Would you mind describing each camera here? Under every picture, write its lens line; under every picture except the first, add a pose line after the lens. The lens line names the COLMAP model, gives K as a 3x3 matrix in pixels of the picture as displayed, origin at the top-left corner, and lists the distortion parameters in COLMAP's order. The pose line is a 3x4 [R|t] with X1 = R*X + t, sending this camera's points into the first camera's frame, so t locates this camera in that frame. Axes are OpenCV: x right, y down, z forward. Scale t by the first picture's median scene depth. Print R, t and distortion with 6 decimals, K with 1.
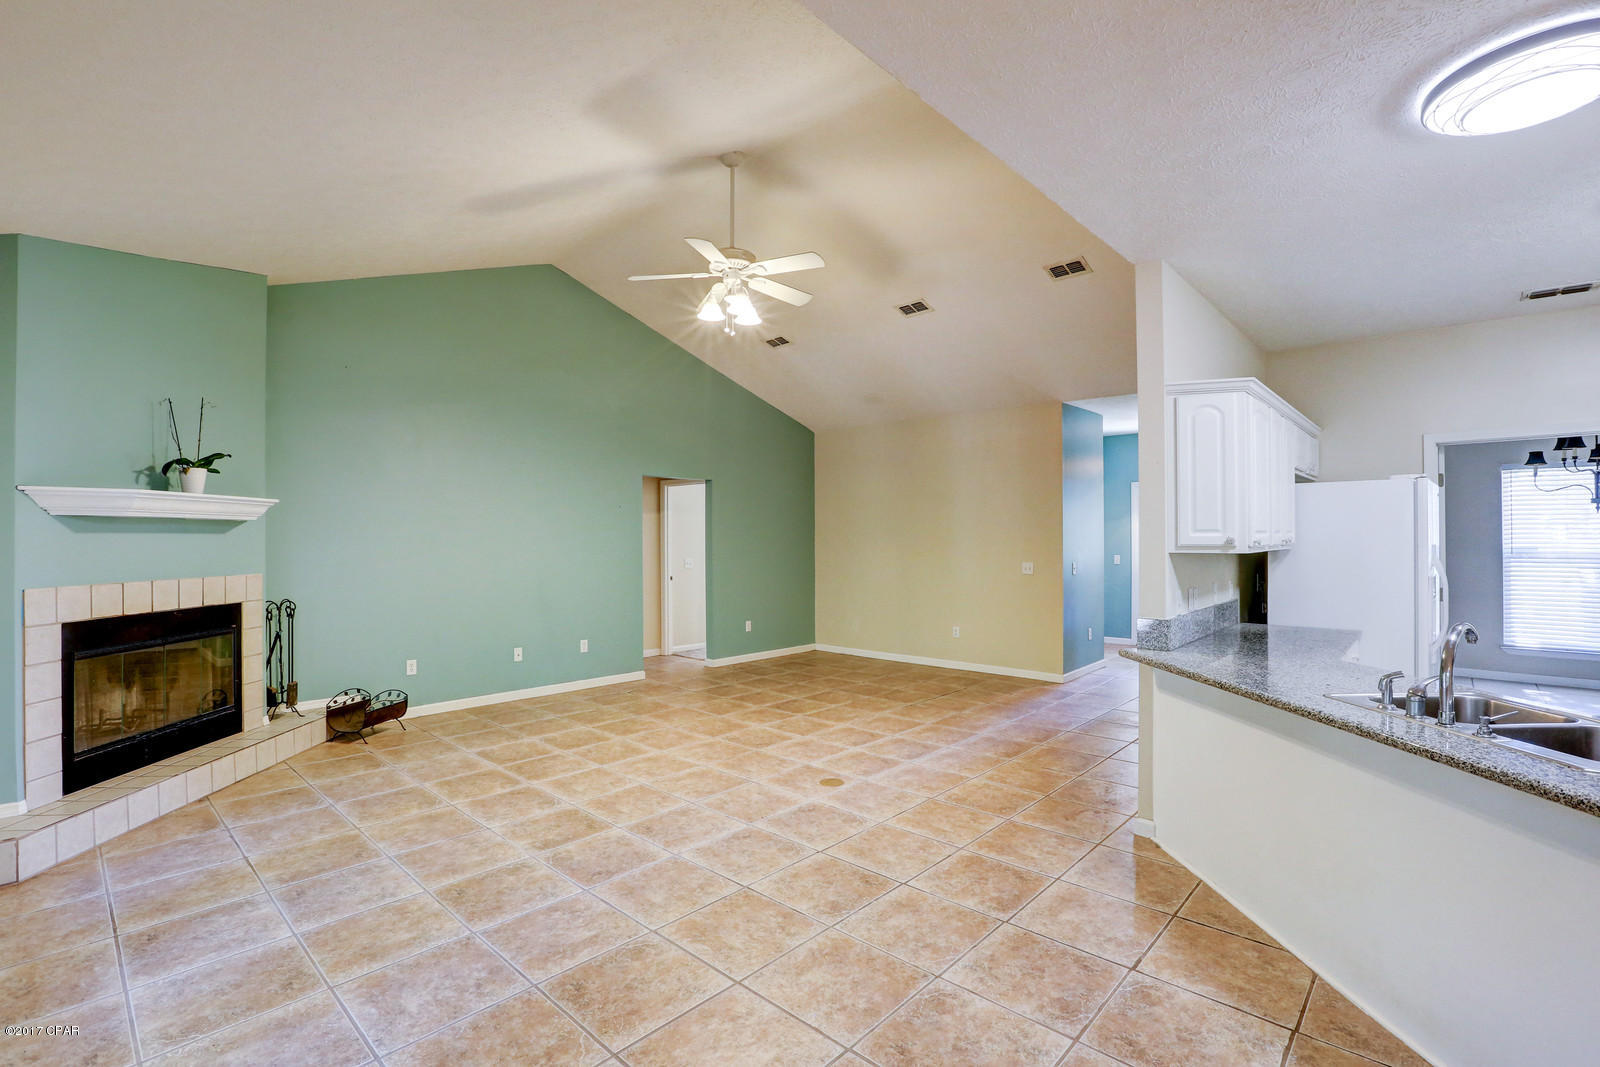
lens RADIAL K [[719.8, 0, 807.0], [0, 719.8, 537.9], [0, 0, 1]] dist [-0.001179, 0.000034]
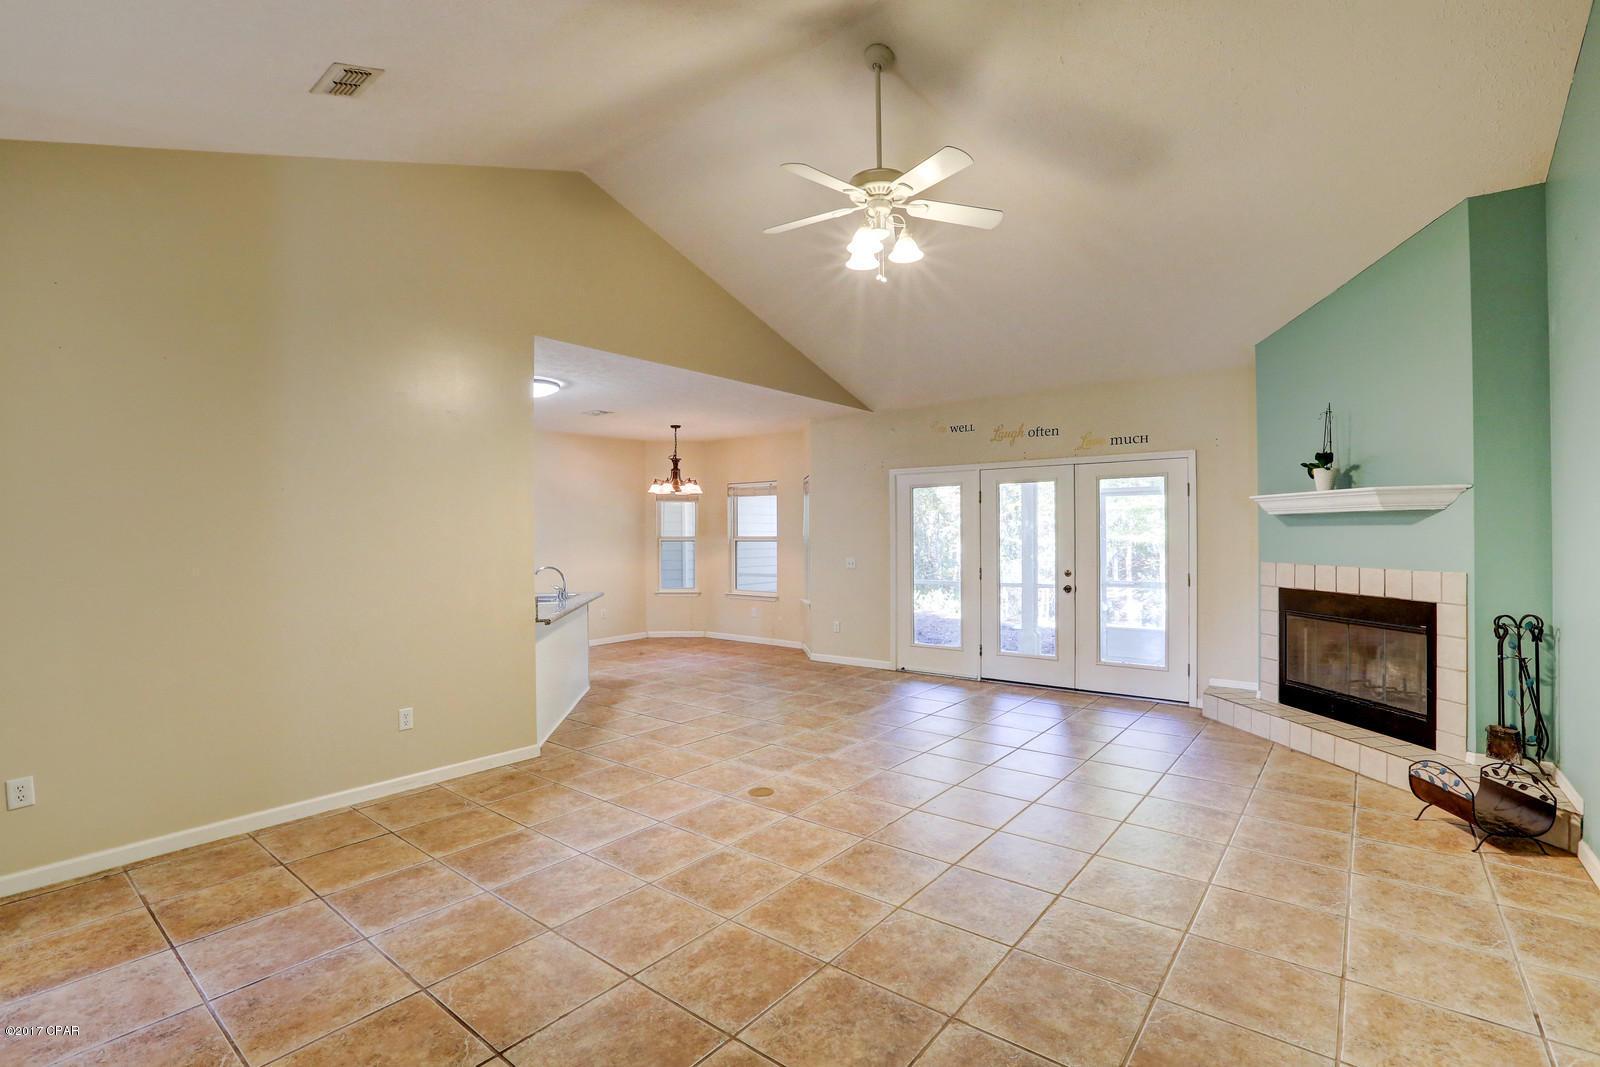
lens RADIAL K [[719.8, 0, 809.5], [0, 719.8, 532.8], [0, 0, 1]] dist [-0.001179, 0.000034]
pose [[-0.996569, 0.009941, -0.082165, 0.043768], [0.010094, 0.999948, -0.001442, -0.001971], [0.082147, -0.002267, -0.996618, 1.872195]]
